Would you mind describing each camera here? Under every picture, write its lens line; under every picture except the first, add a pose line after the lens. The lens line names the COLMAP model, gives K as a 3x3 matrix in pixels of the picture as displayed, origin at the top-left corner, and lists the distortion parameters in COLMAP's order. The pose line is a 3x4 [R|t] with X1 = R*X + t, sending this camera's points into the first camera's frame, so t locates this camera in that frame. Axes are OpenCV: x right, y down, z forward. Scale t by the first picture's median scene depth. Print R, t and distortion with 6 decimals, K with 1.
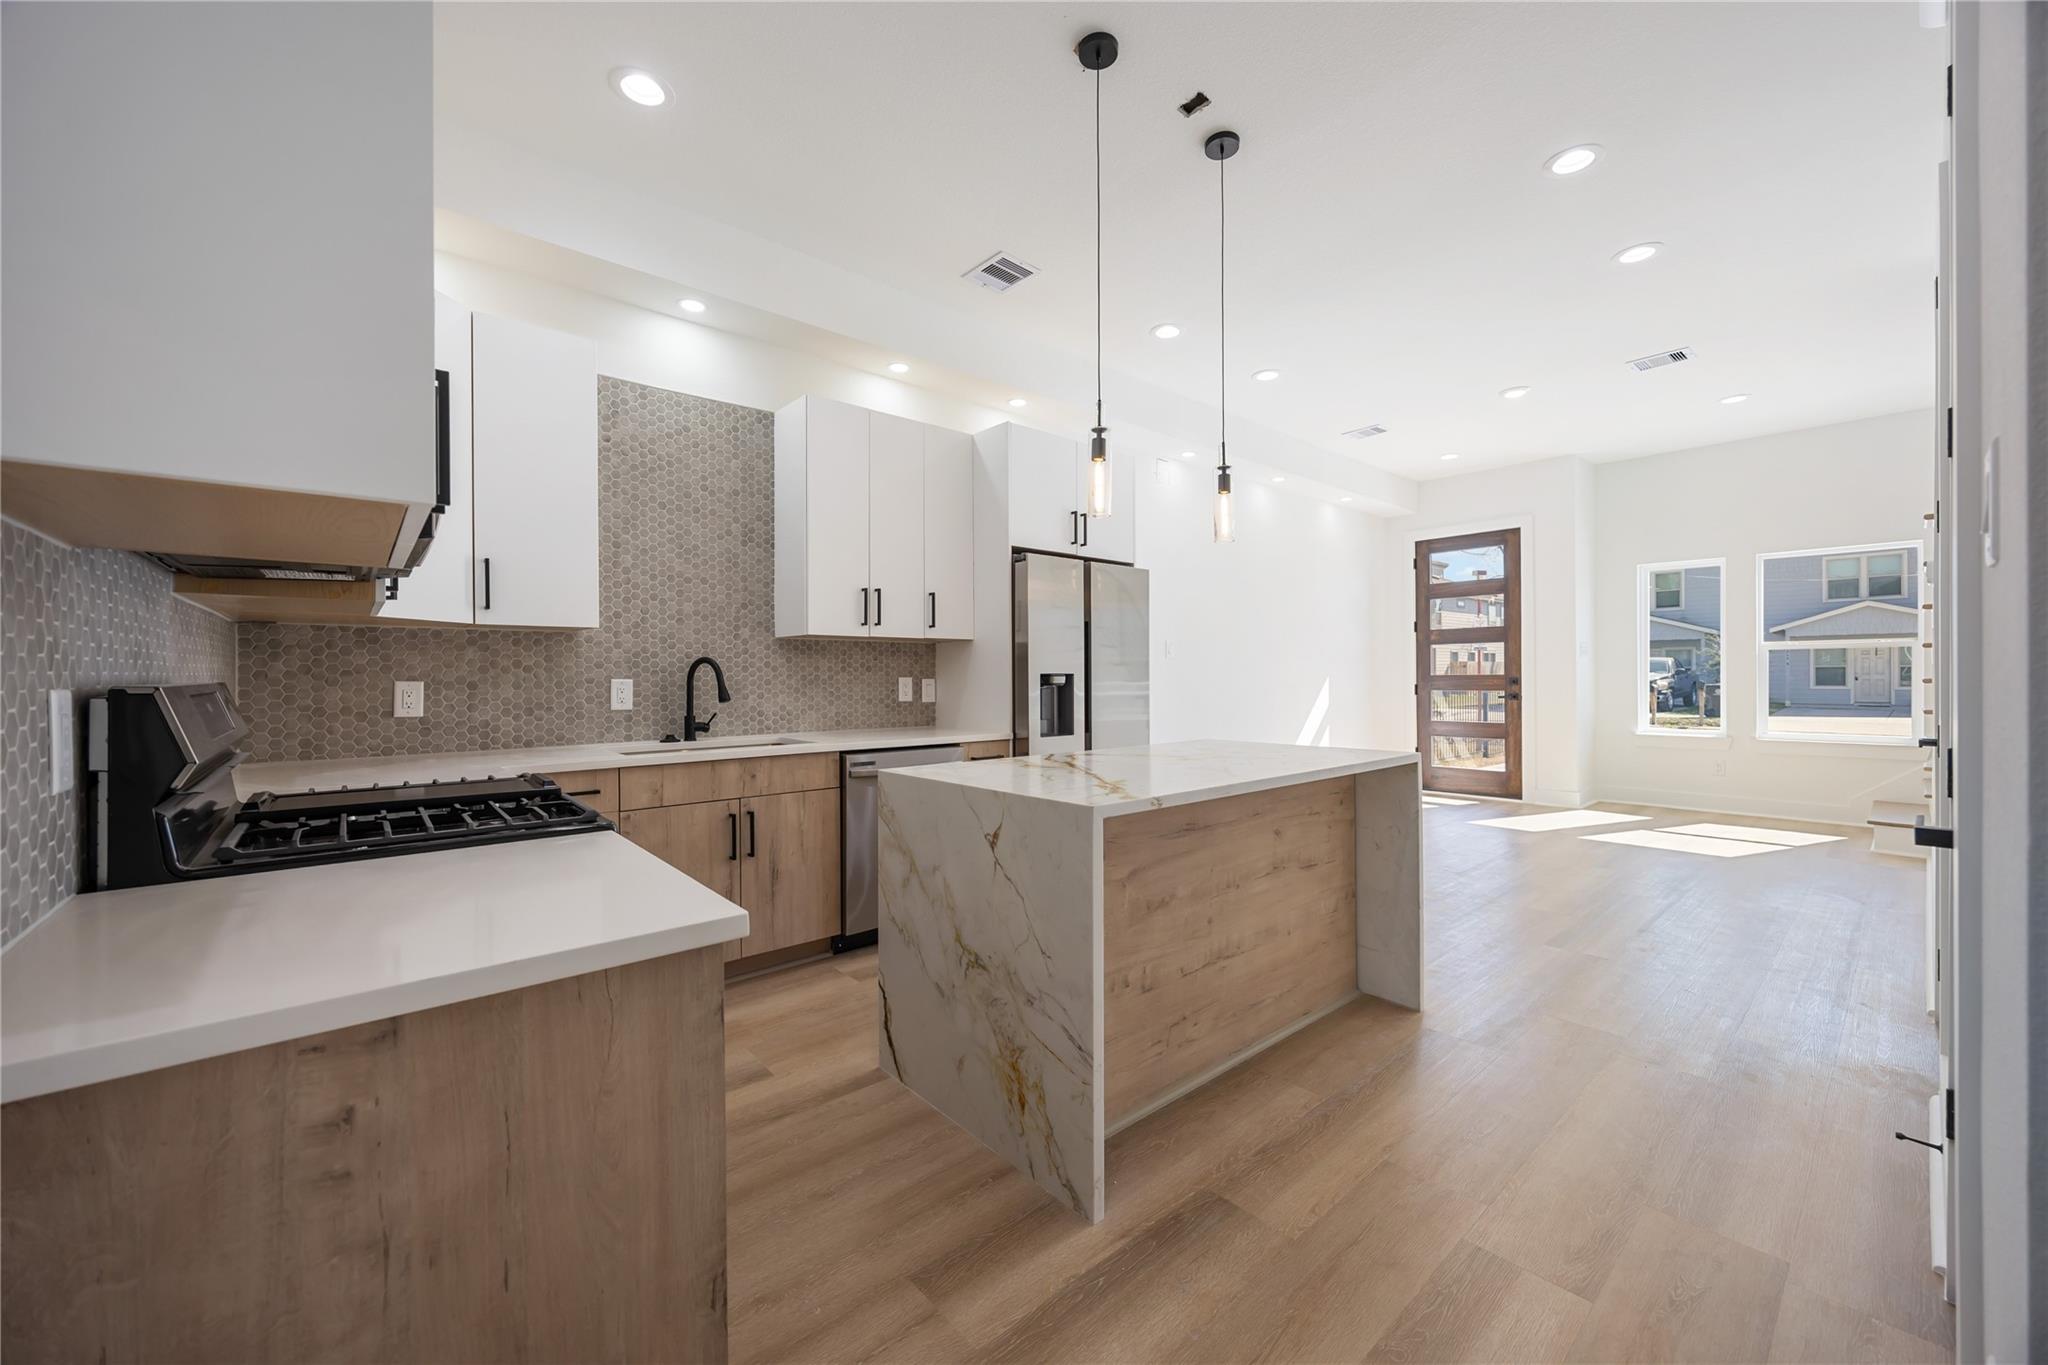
lens RADIAL K [[782.6, 0, 1017.1], [0, 782.6, 678.5], [0, 0, 1]] dist [-0.004787, 0.000595]
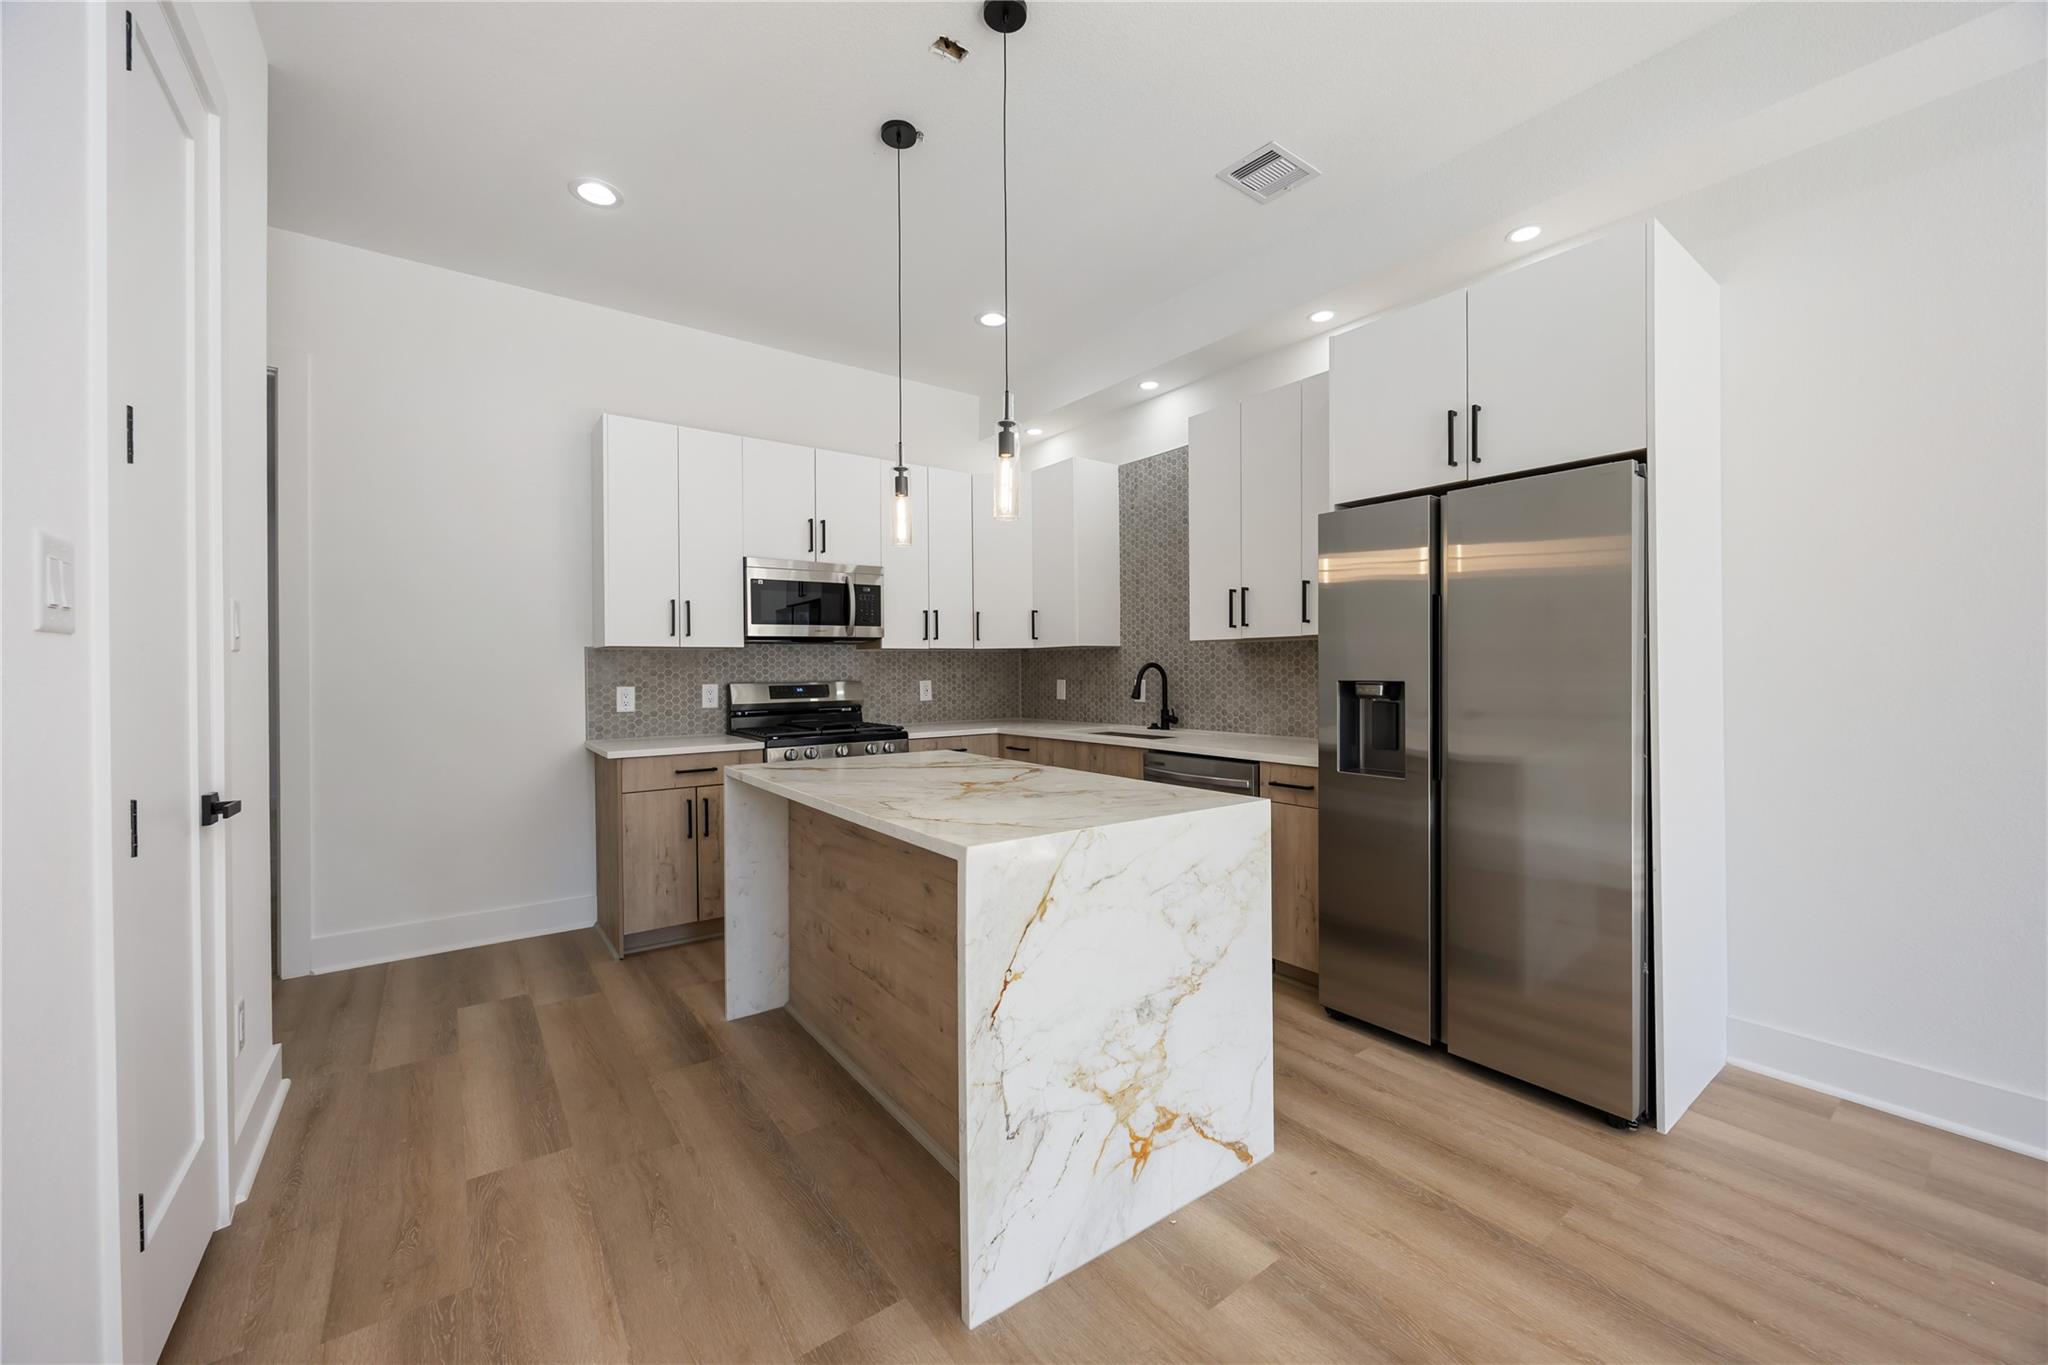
lens RADIAL K [[782.6, 0, 1028.1], [0, 782.6, 671.2], [0, 0, 1]] dist [-0.004787, 0.000595]
pose [[-0.066214, 0.007529, -0.997777, 0.764576], [0.004018, 0.999965, 0.007279, -0.021519], [0.997797, -0.003528, -0.066242, 0.785932]]
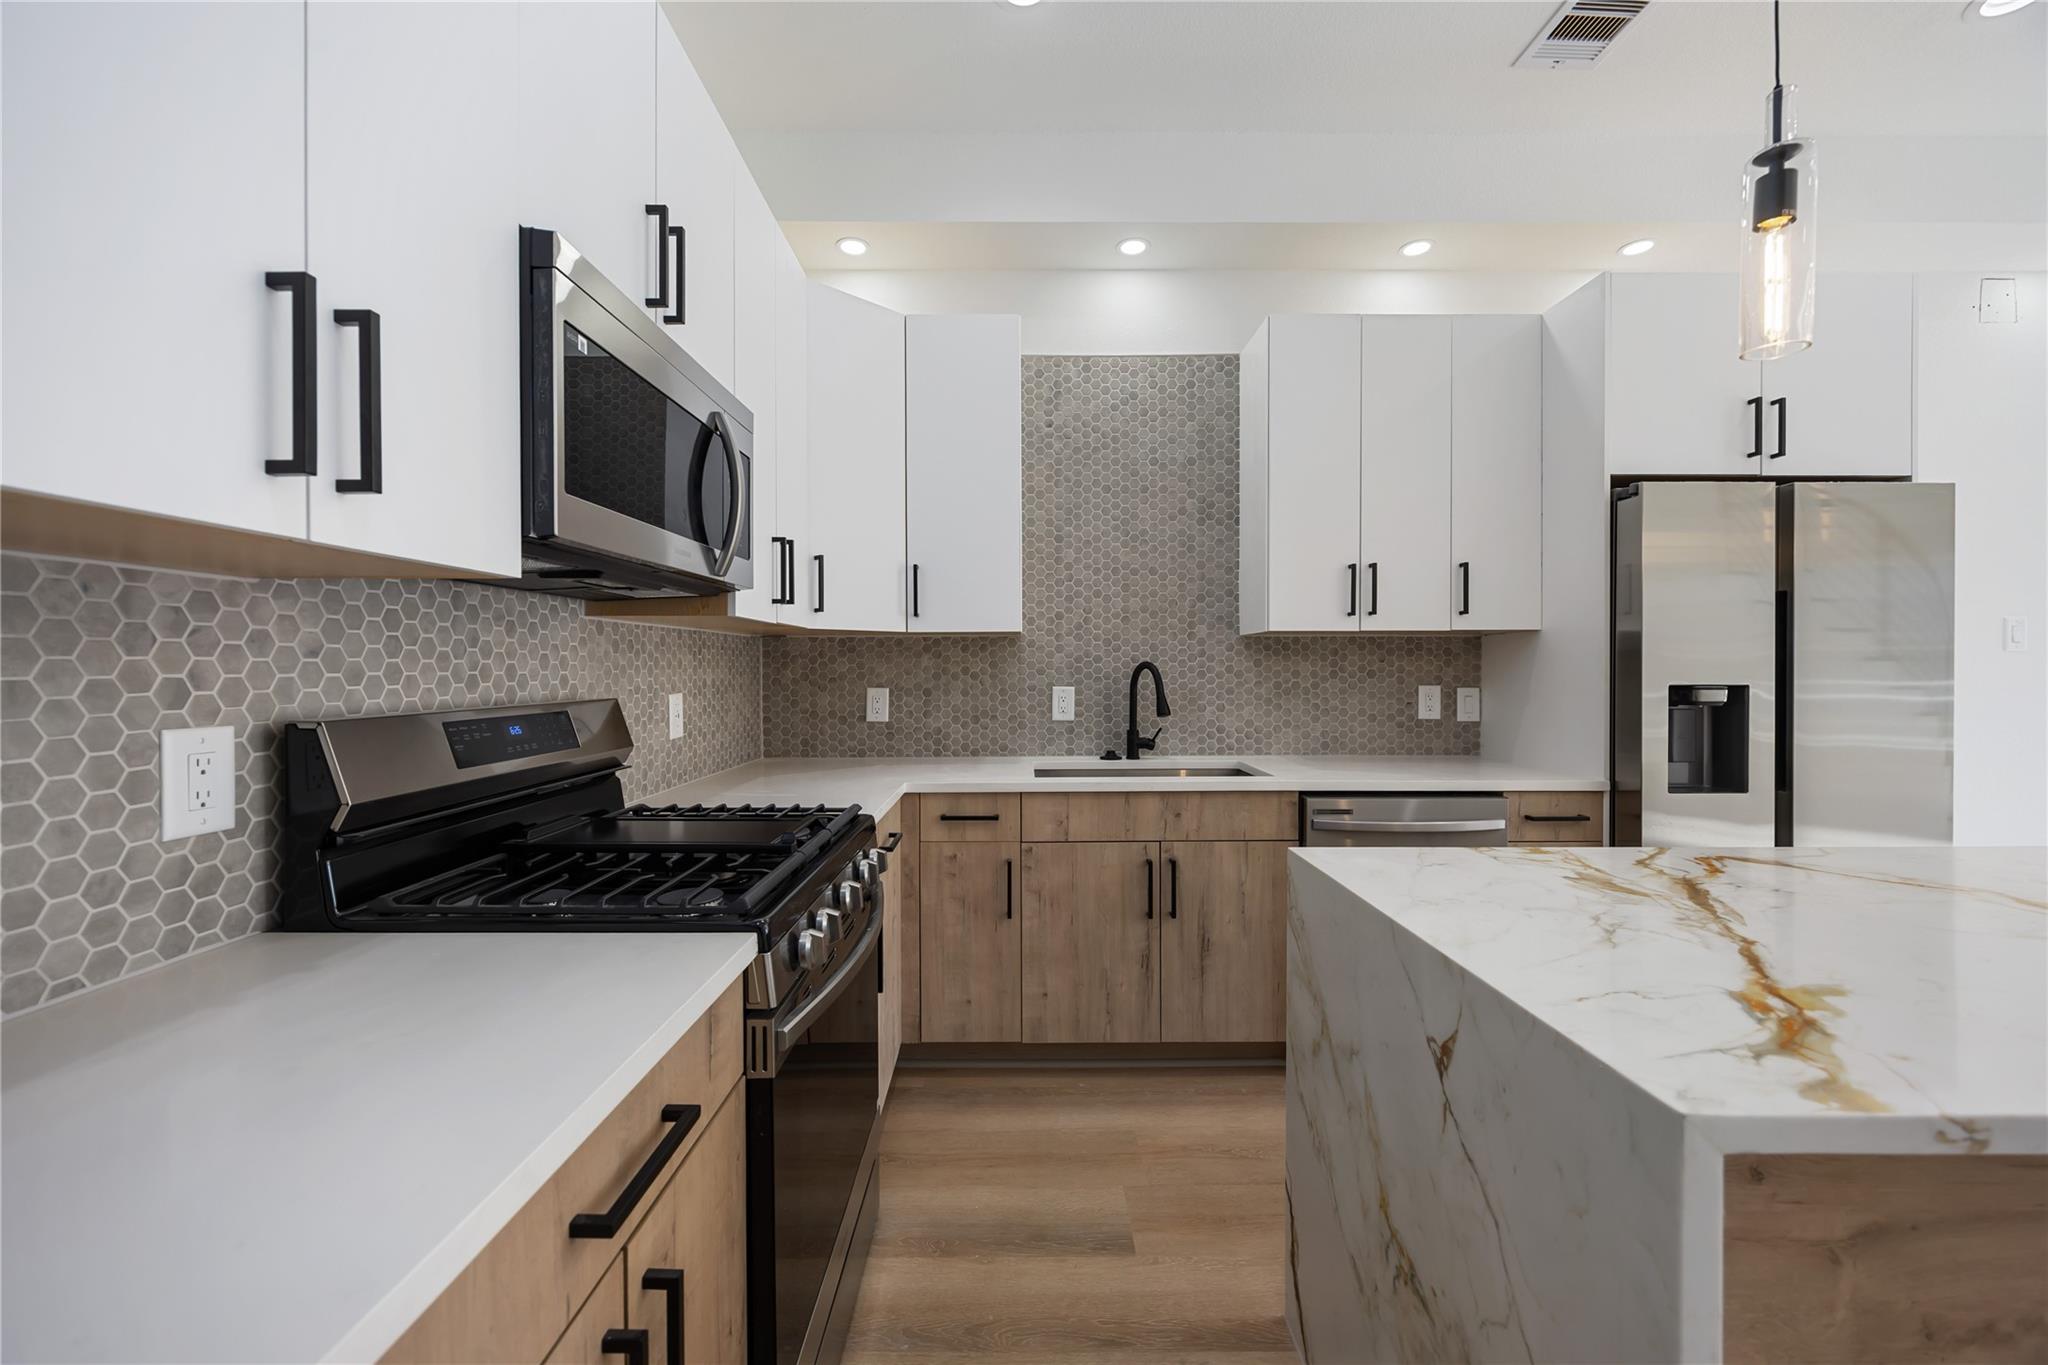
lens RADIAL K [[782.6, 0, 1020.7], [0, 782.6, 676.3], [0, 0, 1]] dist [-0.004787, 0.000595]
pose [[0.756906, 0.008541, -0.653468, 0.044796], [-0.003878, 0.999956, 0.008577, -0.016338], [0.653512, -0.003958, 0.756906, 0.245064]]
